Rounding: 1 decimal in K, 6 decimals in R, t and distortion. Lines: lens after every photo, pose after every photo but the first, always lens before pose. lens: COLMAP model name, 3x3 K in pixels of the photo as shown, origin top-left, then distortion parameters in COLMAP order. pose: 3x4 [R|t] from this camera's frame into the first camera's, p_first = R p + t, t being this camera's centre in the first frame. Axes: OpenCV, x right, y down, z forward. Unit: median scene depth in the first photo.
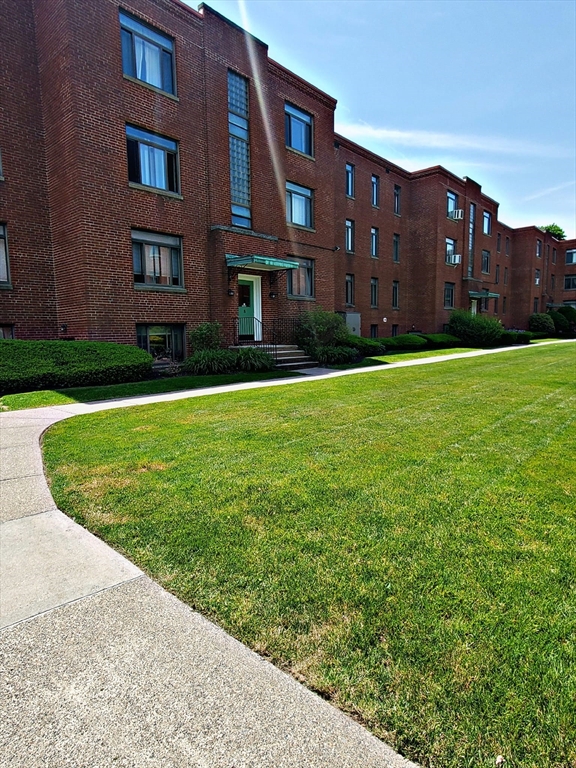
lens RADIAL K [[456.6, 0, 285.4], [0, 456.6, 386.7], [0, 0, 1]] dist [-0.001161, 0.012897]
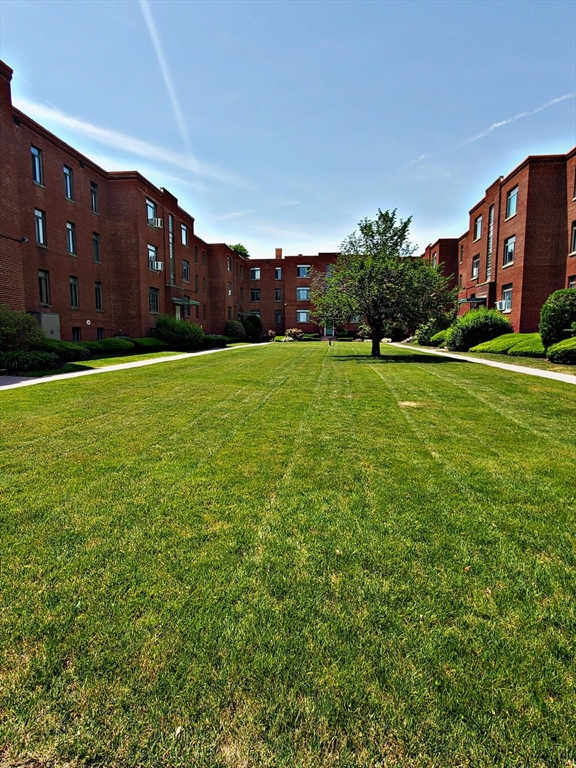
lens RADIAL K [[456.6, 0, 287.4], [0, 456.6, 384.3], [0, 0, 1]] dist [-0.001161, 0.012897]
pose [[0.818913, -0.048739, 0.571844, 0.012853], [0.056469, 0.998395, 0.004228, 0.000613], [-0.571133, 0.028829, 0.820351, -0.007072]]
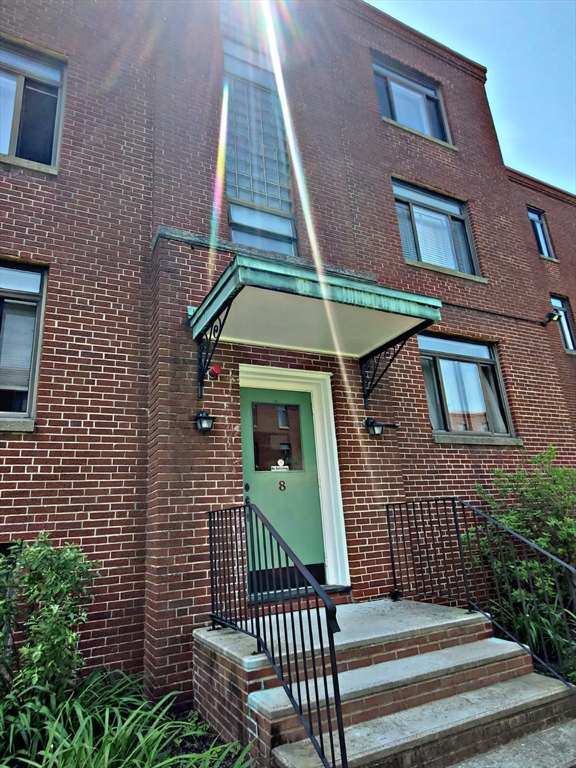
lens RADIAL K [[456.6, 0, 287.0], [0, 456.6, 386.7], [0, 0, 1]] dist [-0.001161, 0.012897]
pose [[0.926962, -0.157119, -0.340669, 0.028526], [0.008353, 0.916492, -0.399966, -0.105732], [0.375062, 0.367908, 0.850865, 0.730238]]
